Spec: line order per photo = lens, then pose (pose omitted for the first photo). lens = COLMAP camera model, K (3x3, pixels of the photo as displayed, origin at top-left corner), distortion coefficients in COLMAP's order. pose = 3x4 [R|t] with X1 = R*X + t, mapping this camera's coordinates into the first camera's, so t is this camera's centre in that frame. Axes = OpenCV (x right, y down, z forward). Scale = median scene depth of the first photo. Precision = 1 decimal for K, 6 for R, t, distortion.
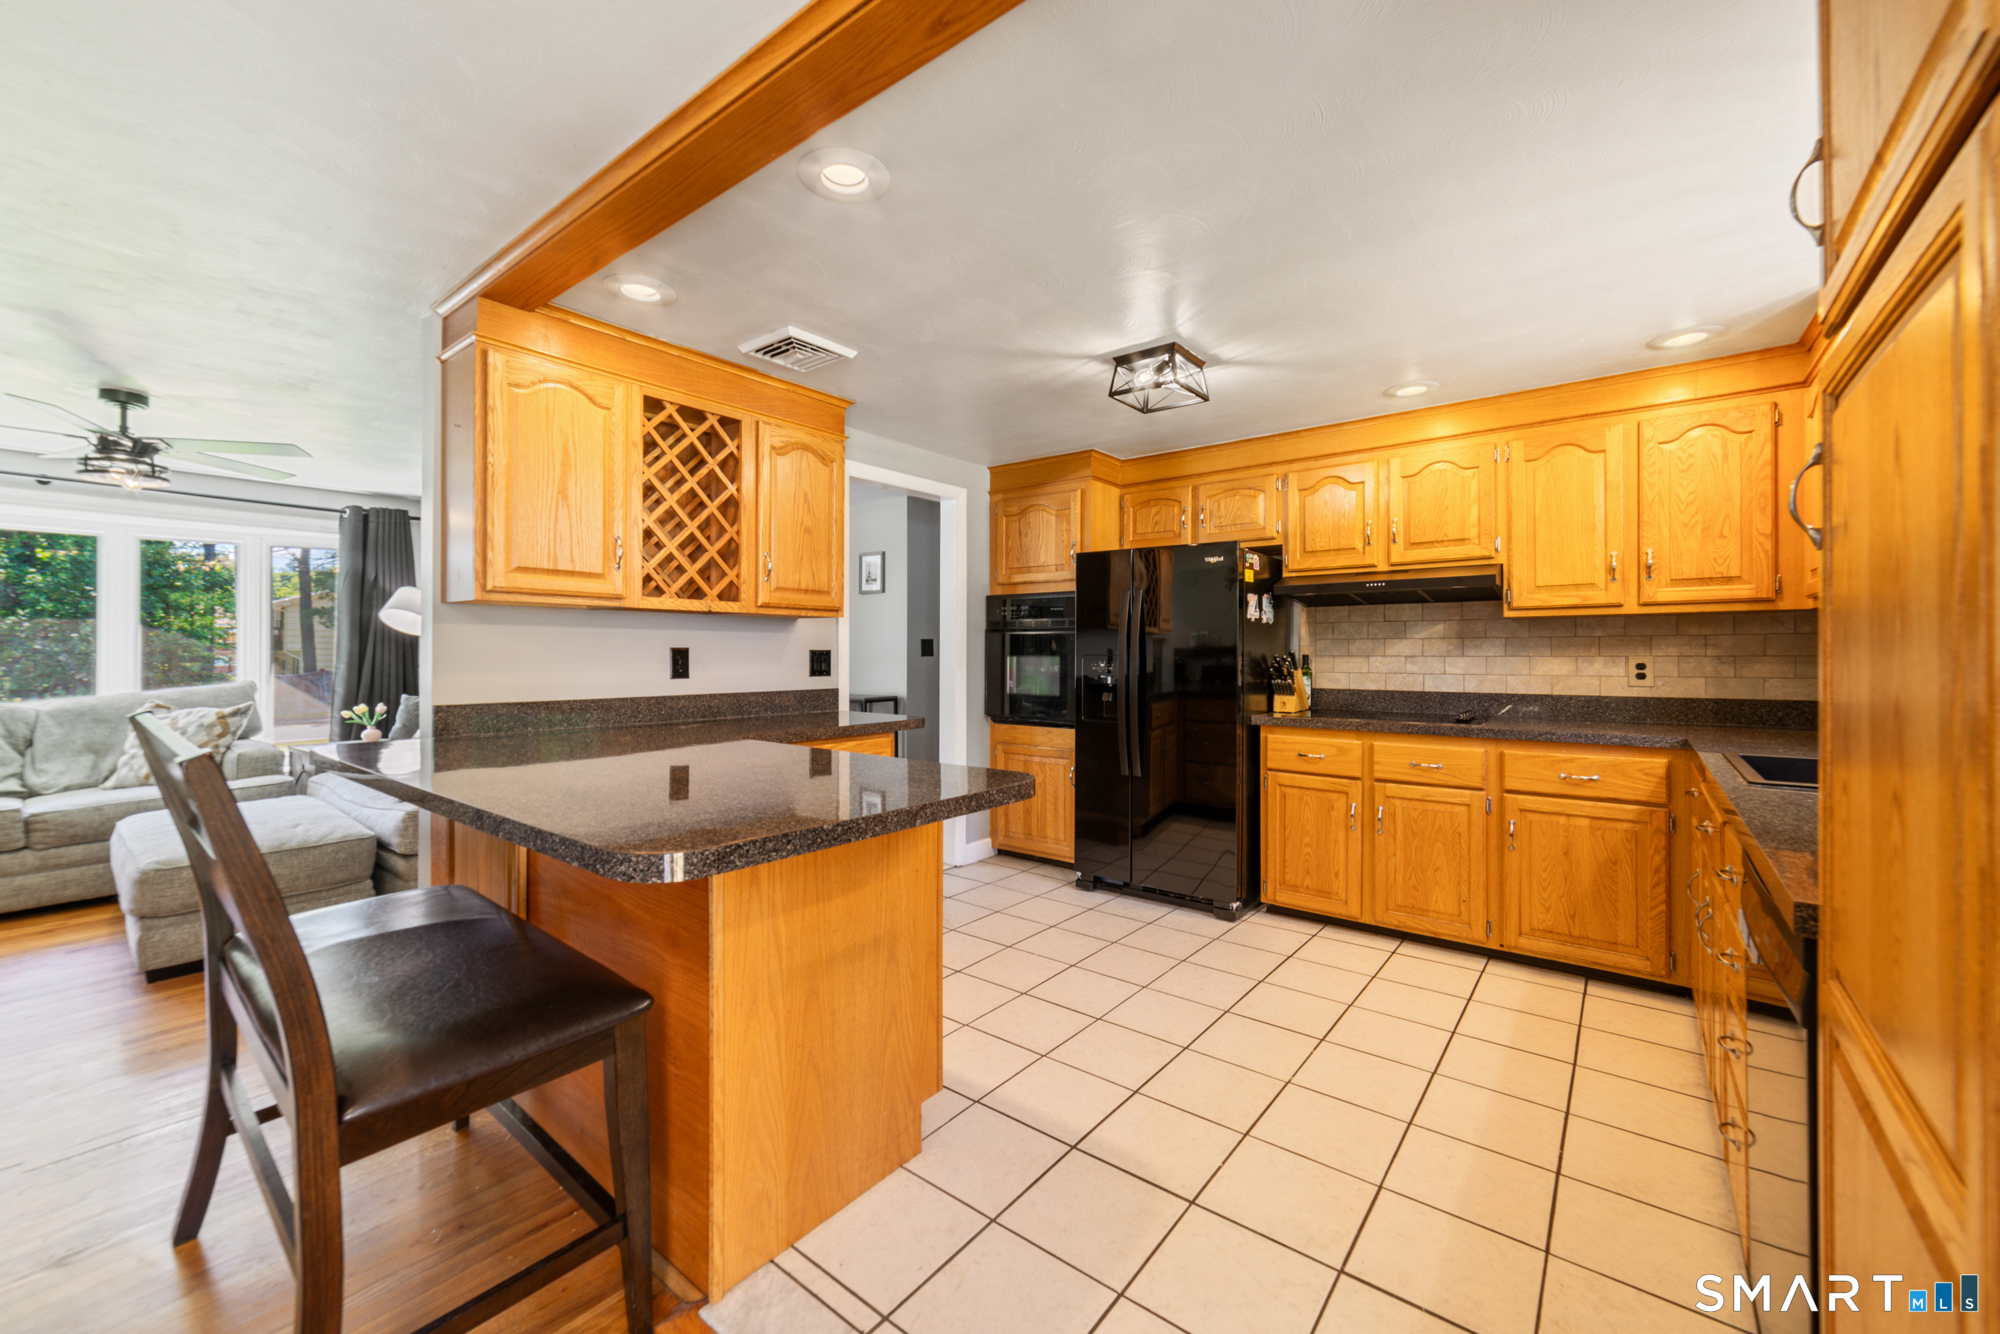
lens RADIAL K [[785.4, 0, 1009.3], [0, 785.4, 652.9], [0, 0, 1]] dist [-0.000108, 0.000729]
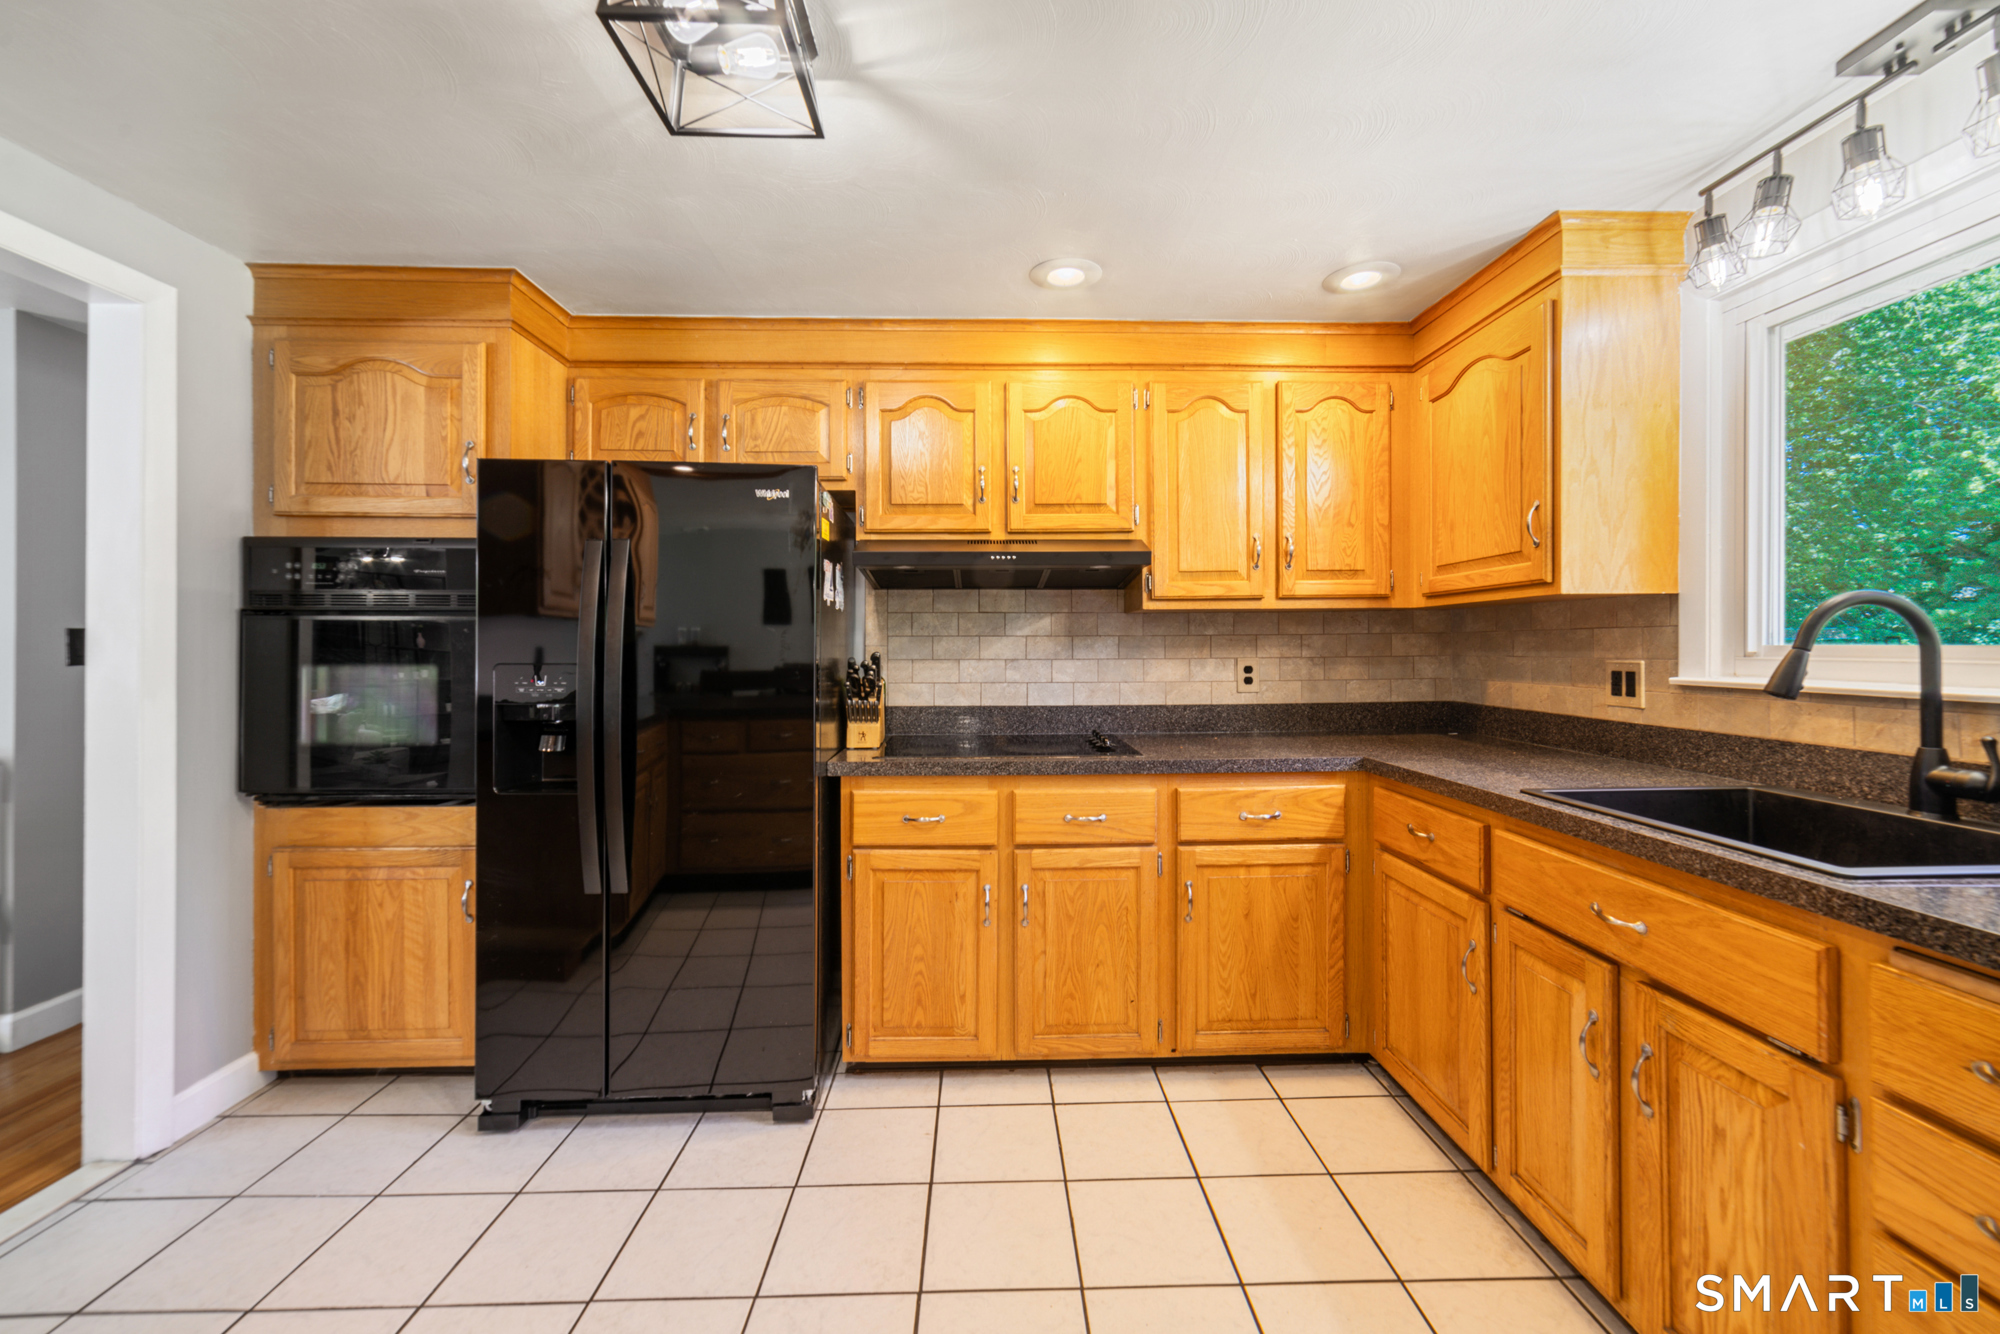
lens RADIAL K [[785.4, 0, 1001.7], [0, 785.4, 648.9], [0, 0, 1]] dist [-0.000108, 0.000729]
pose [[0.769193, -0.002620, 0.639012, 0.025136], [0.003045, 0.999995, 0.000435, -0.006668], [-0.639010, 0.001611, 0.769197, 0.462101]]
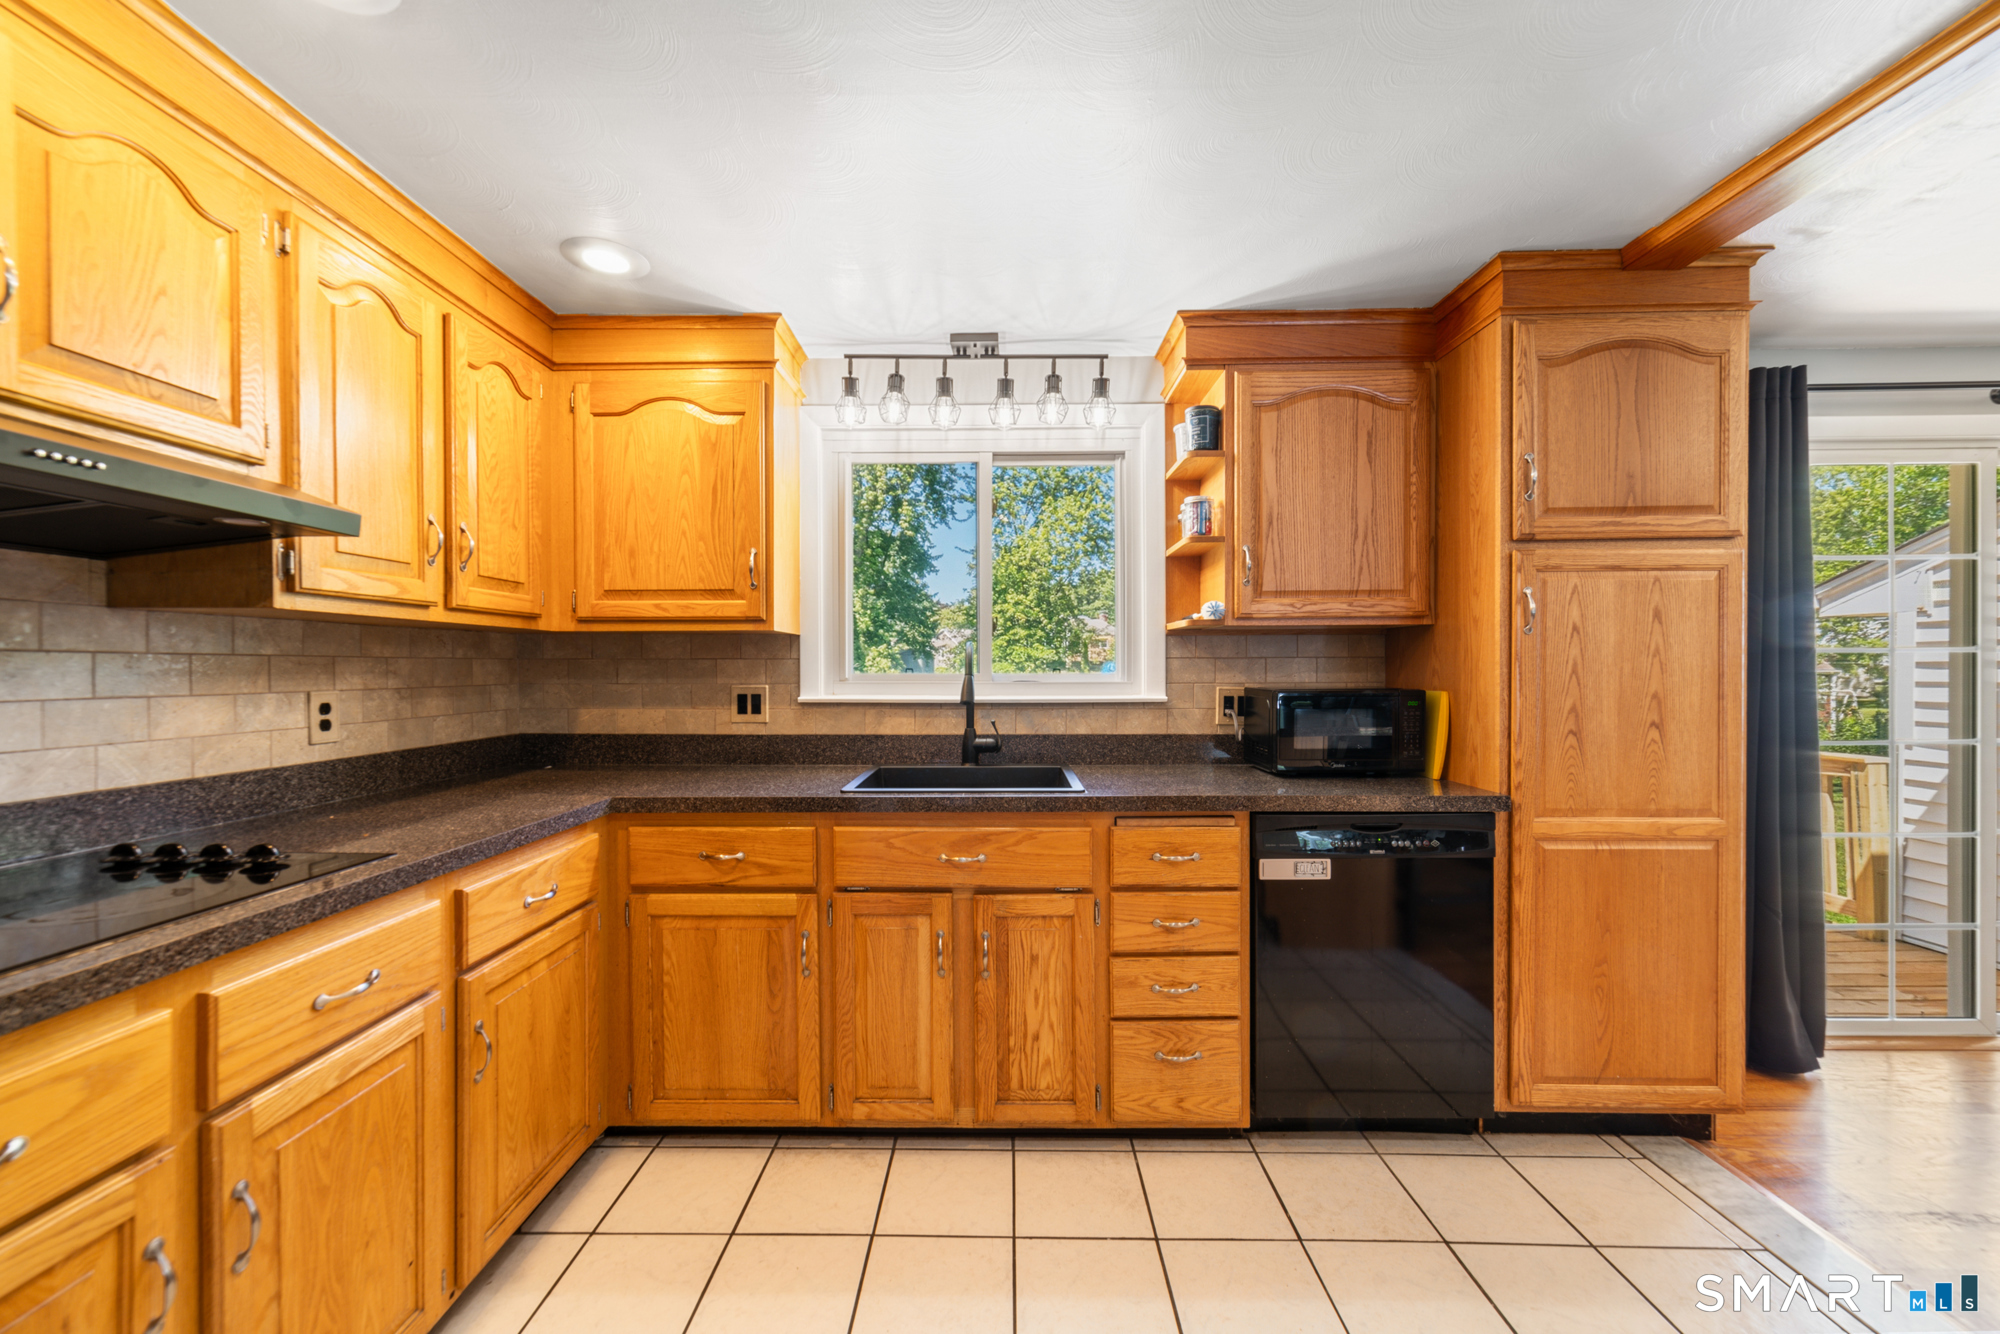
lens RADIAL K [[785.4, 0, 998.4], [0, 785.4, 680.9], [0, 0, 1]] dist [-0.000108, 0.000729]
pose [[-0.605870, -0.006851, 0.795534, 0.035239], [0.002508, 0.999941, 0.010522, -0.007748], [-0.795559, 0.008370, -0.605818, 0.886307]]
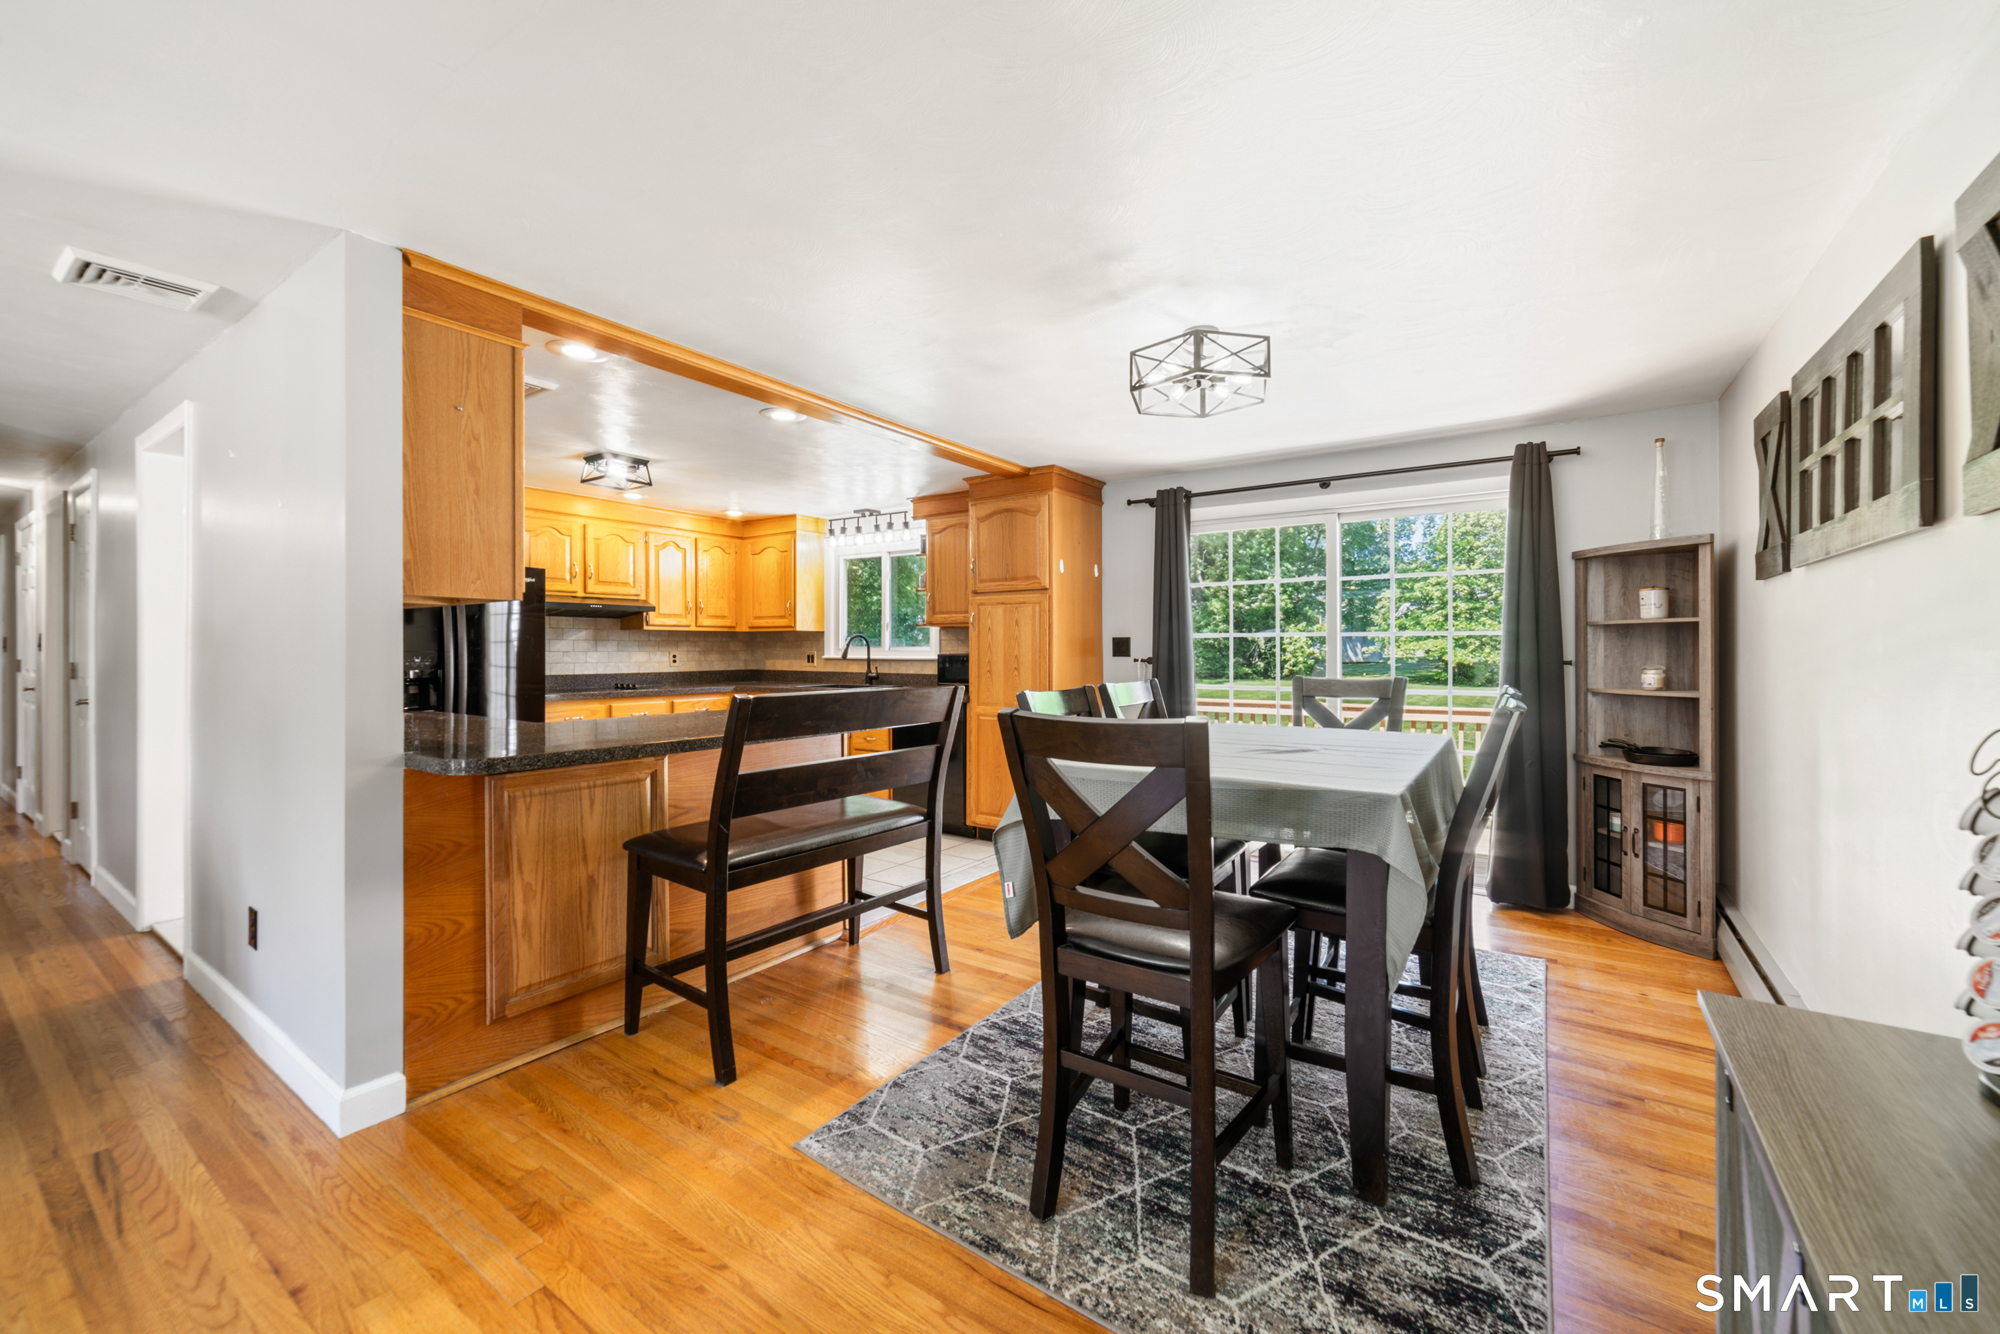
lens RADIAL K [[785.4, 0, 1006.6], [0, 785.4, 658.6], [0, 0, 1]] dist [-0.000108, 0.000729]
pose [[-0.070982, -0.011657, 0.997409, -1.136422], [-0.001721, 0.999932, 0.011564, -0.001752], [-0.997476, -0.000895, -0.070997, 0.284963]]
